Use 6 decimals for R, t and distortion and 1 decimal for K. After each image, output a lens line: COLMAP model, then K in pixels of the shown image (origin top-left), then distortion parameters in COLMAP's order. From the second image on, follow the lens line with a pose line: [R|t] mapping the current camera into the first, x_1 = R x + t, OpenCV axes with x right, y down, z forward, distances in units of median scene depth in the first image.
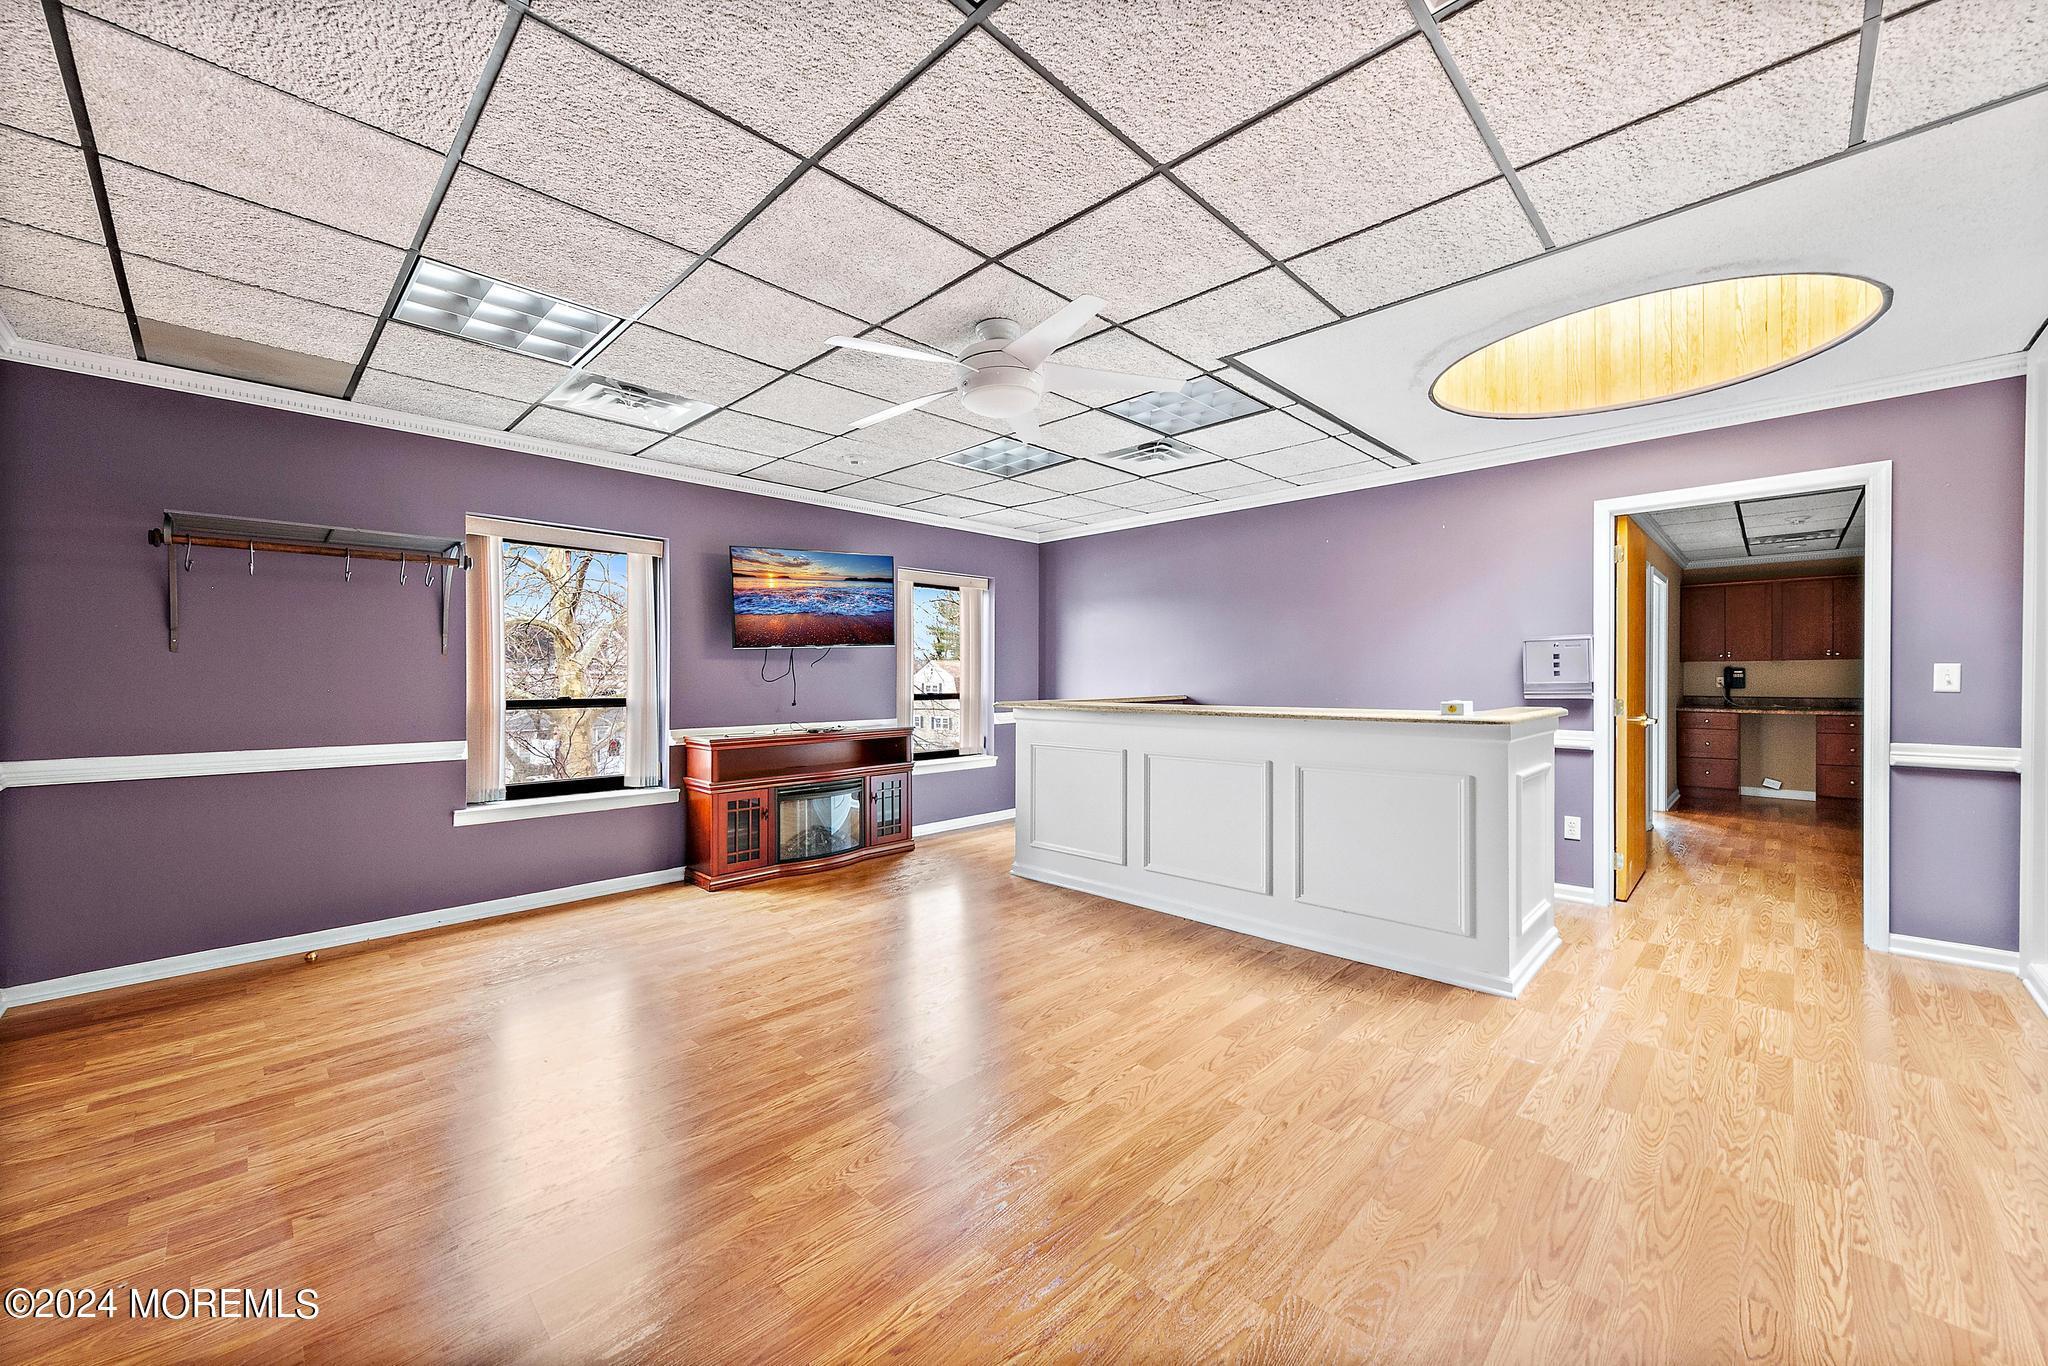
lens RADIAL K [[791.4, 0, 1028.1], [0, 791.4, 680.2], [0, 0, 1]] dist [0.009035, 0.000018]
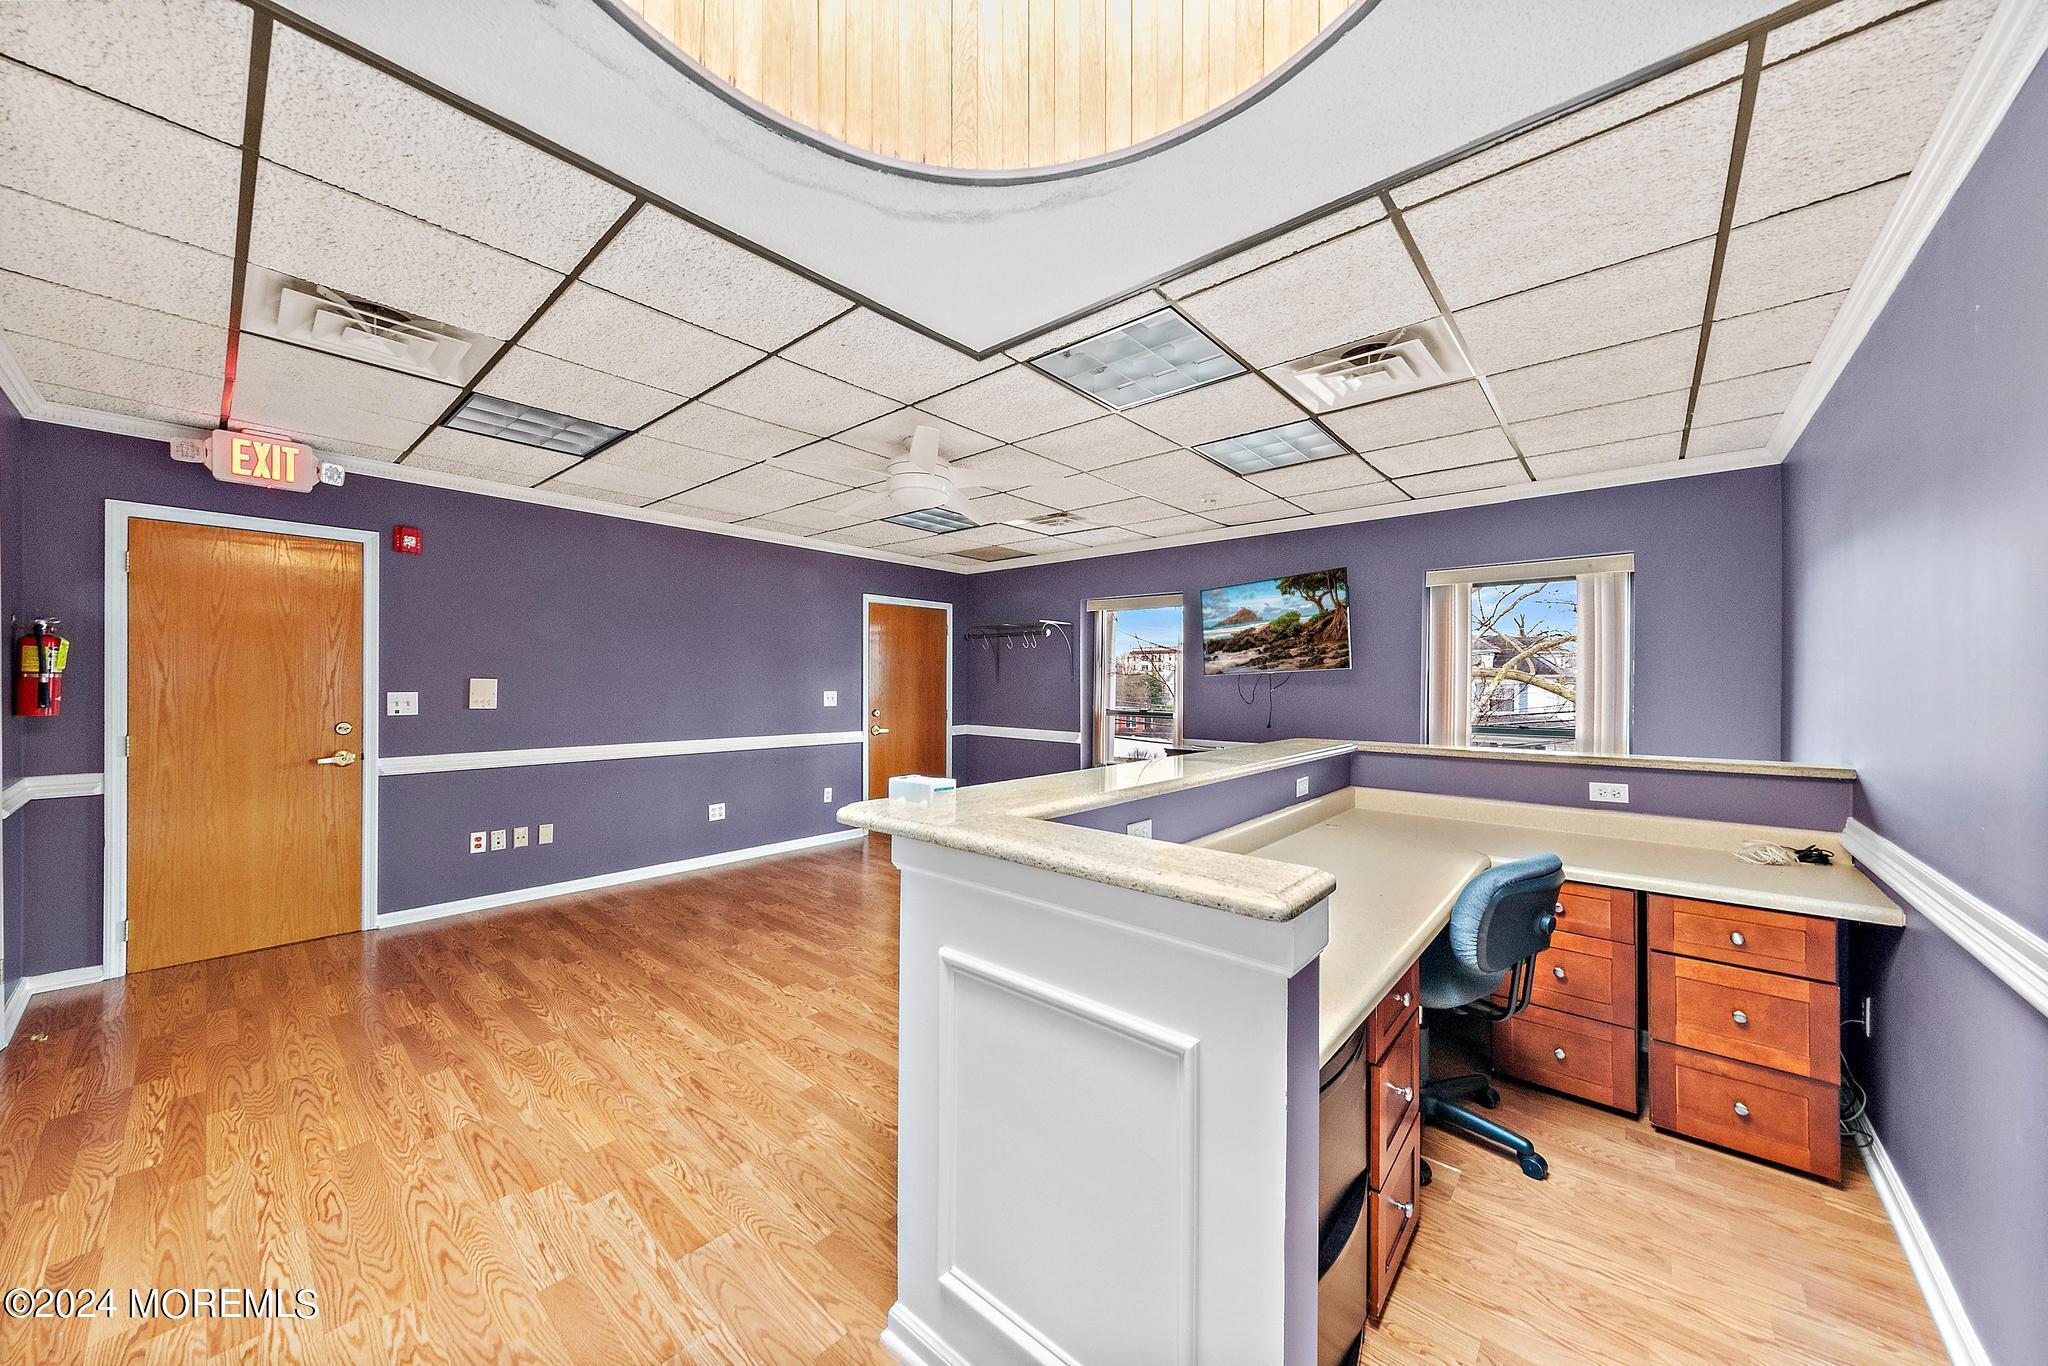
lens RADIAL K [[707.4, 0, 1022.9], [0, 707.4, 682.9], [0, 0, 1]] dist [-0.000487, 0.000011]
pose [[0.050495, 0.005662, -0.998708, 1.528478], [-0.009206, 0.999944, 0.005203, -0.069939], [0.998682, 0.008931, 0.050544, 1.487832]]
